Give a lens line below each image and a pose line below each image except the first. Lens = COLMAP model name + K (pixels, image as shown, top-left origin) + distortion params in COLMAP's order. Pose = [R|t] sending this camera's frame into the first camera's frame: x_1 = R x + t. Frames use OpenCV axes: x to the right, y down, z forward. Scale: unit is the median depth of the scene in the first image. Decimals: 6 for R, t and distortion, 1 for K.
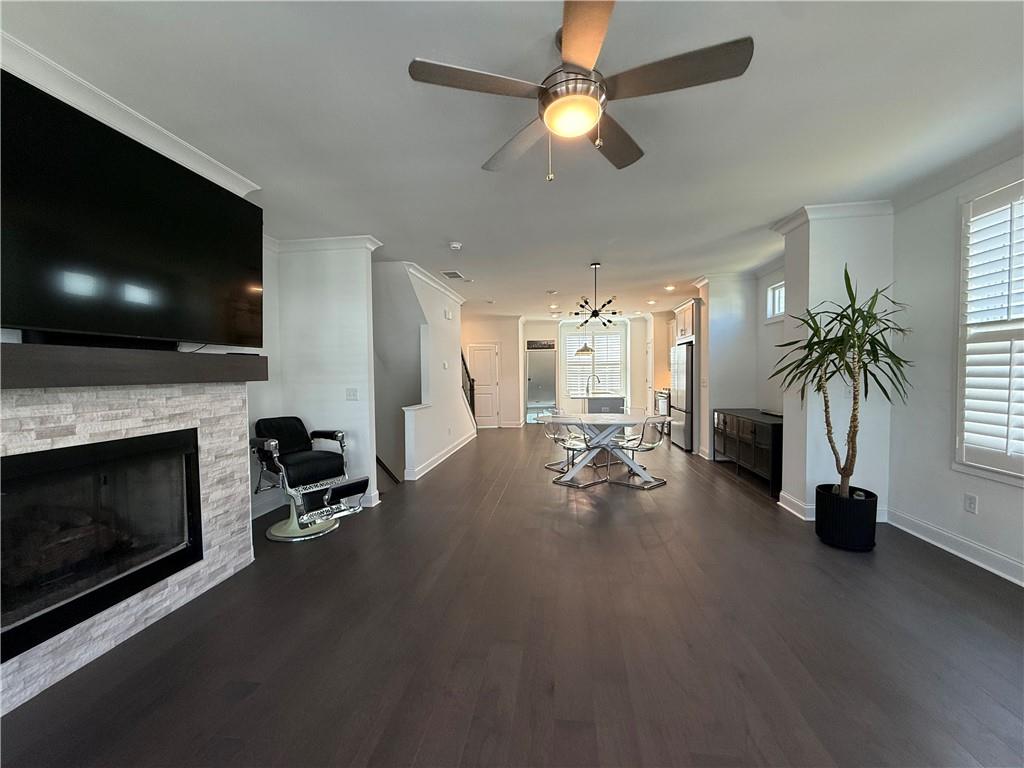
lens RADIAL K [[402.0, 0, 509.6], [0, 402.0, 385.9], [0, 0, 1]] dist [0.001978, -0.000484]
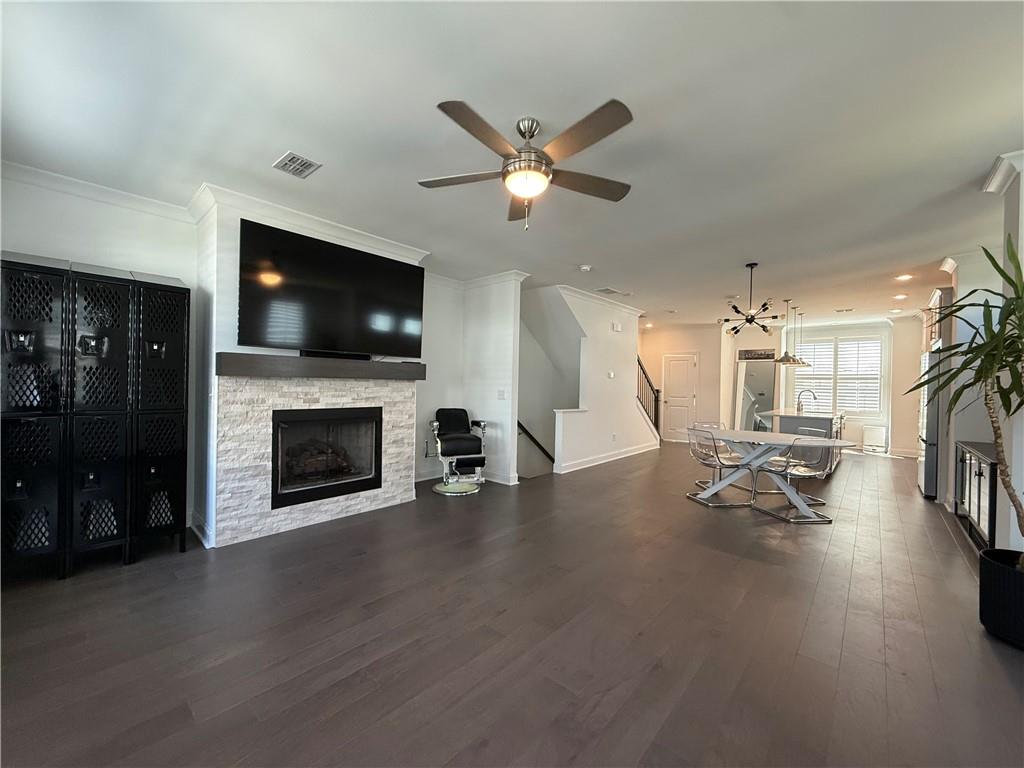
lens RADIAL K [[402.0, 0, 514.1], [0, 402.0, 386.8], [0, 0, 1]] dist [0.001978, -0.000484]
pose [[0.831543, 0.031881, -0.554544, 0.527779], [-0.047201, 0.998796, -0.013357, 0.016606], [0.553451, 0.037282, 0.832047, -0.067345]]
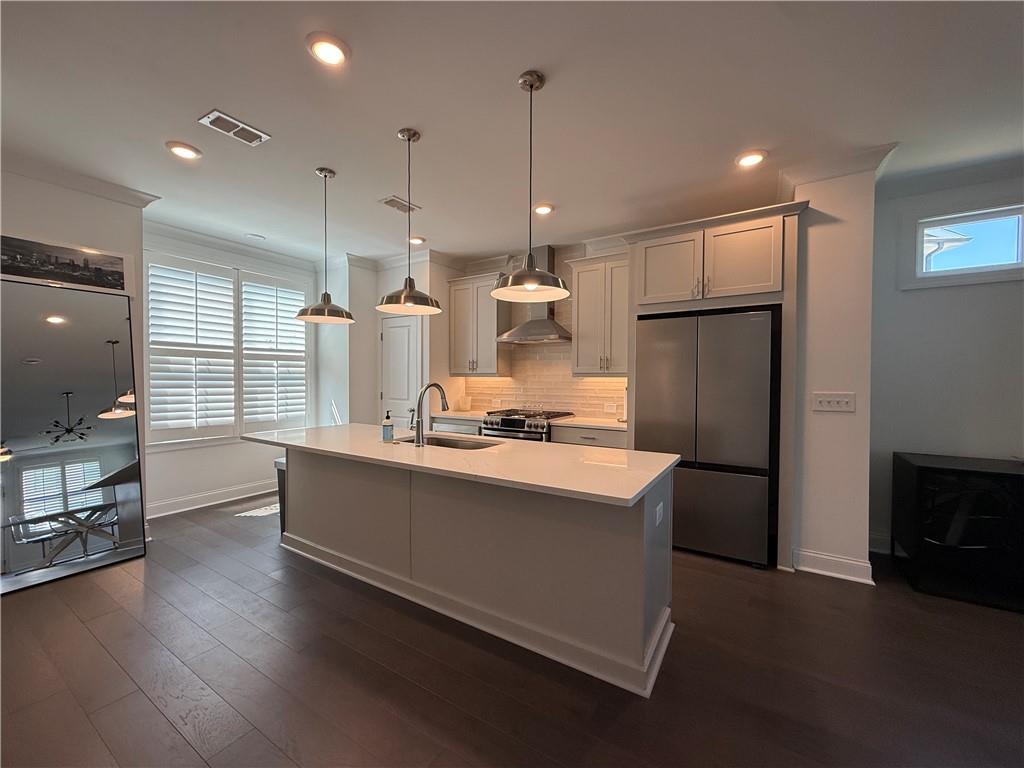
lens RADIAL K [[402.0, 0, 511.2], [0, 402.0, 391.9], [0, 0, 1]] dist [0.001978, -0.000484]
pose [[0.405557, -0.013737, 0.913967, -0.152175], [0.016689, 0.999832, 0.007622, -0.076534], [-0.913917, 0.012162, 0.405718, 2.647579]]
